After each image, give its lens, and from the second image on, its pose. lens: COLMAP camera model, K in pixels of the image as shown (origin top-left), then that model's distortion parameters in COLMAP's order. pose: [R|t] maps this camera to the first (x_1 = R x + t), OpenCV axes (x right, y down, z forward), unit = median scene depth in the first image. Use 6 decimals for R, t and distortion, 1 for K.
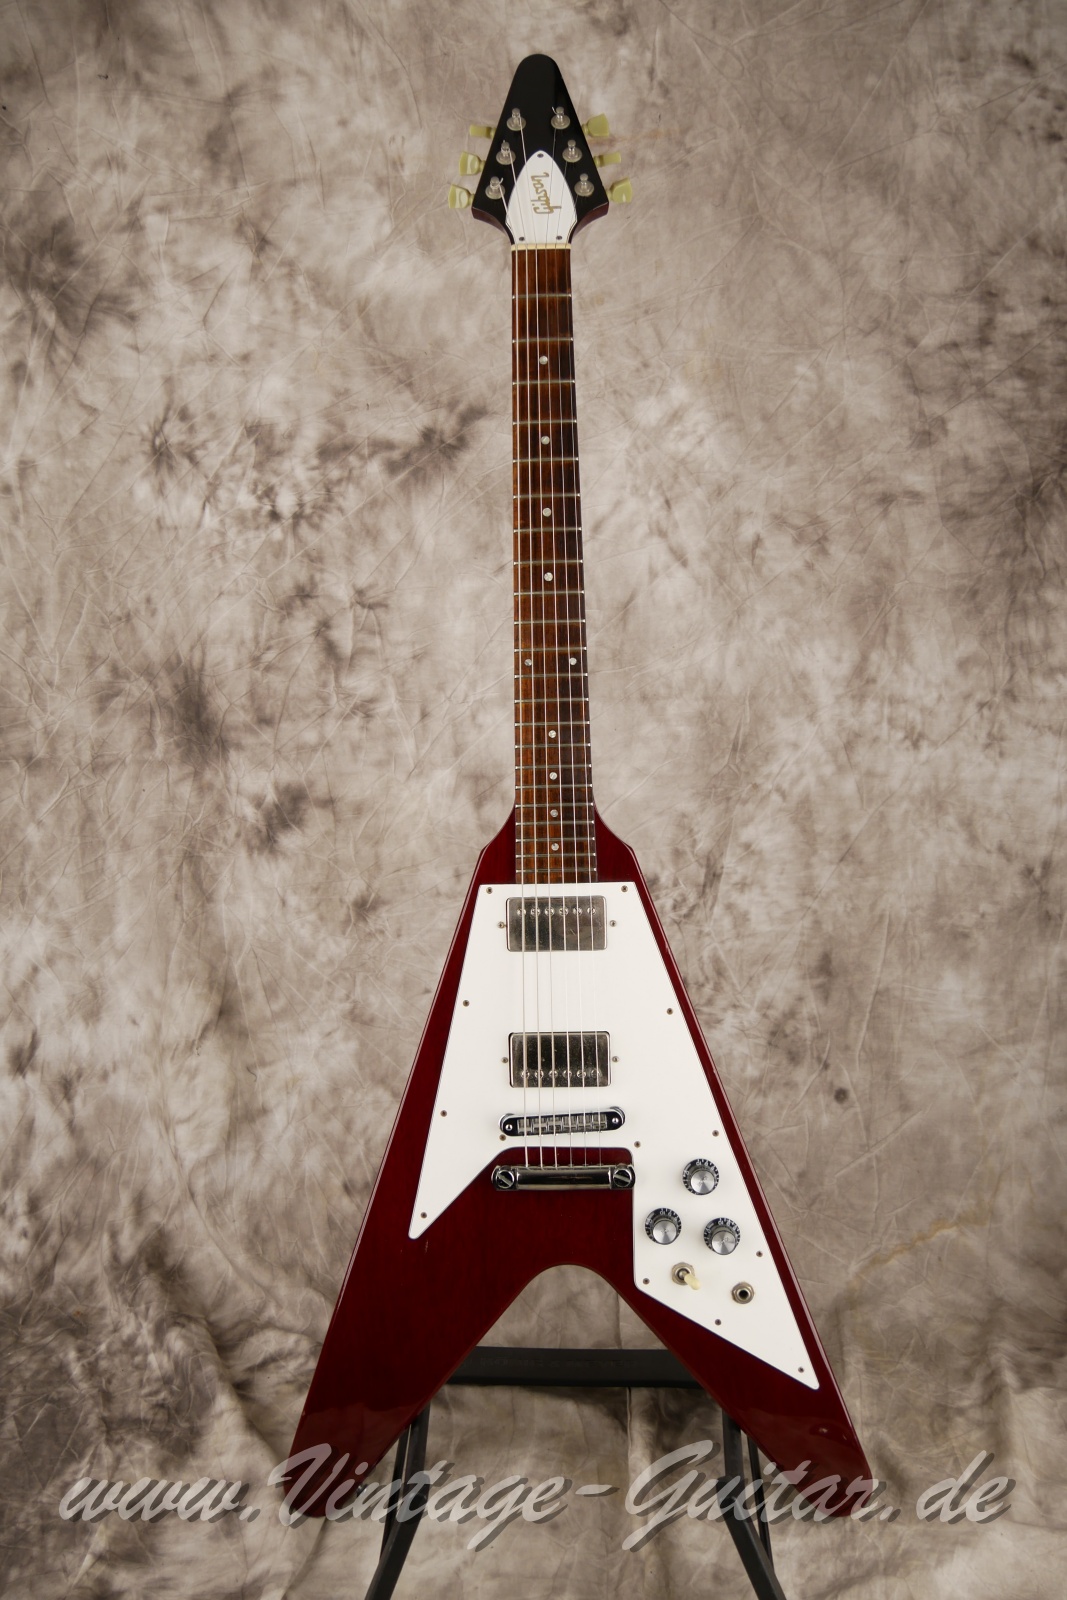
lens RADIAL K [[1352.9, 0, 514.3], [0, 1352.9, 827.5], [0, 0, 1]] dist [-0.068796, 0.019829]
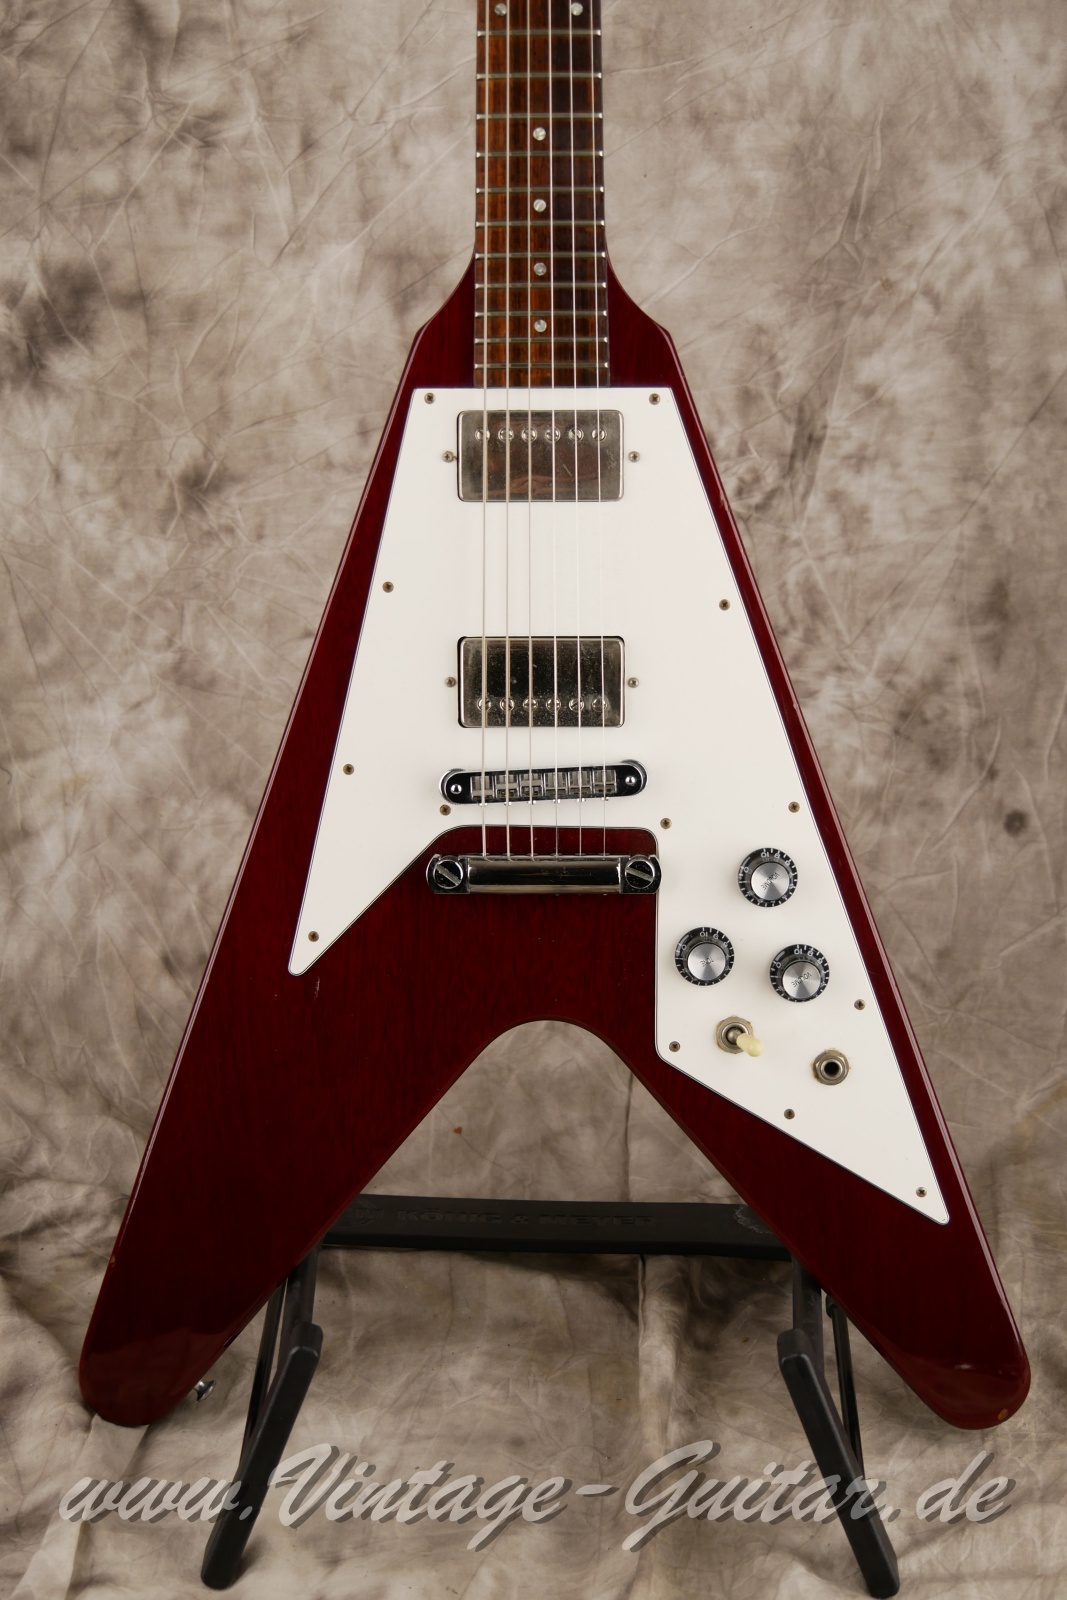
lens RADIAL K [[2652.7, 0, 512.3], [0, 2652.7, 852.5], [0, 0, 1]] dist [-0.028291, 0.000000]
pose [[0.999447, 0.015170, 0.029598, -0.009644], [-0.018768, 0.991934, 0.125356, 0.071294], [-0.027457, -0.125842, 0.991670, -0.138567]]
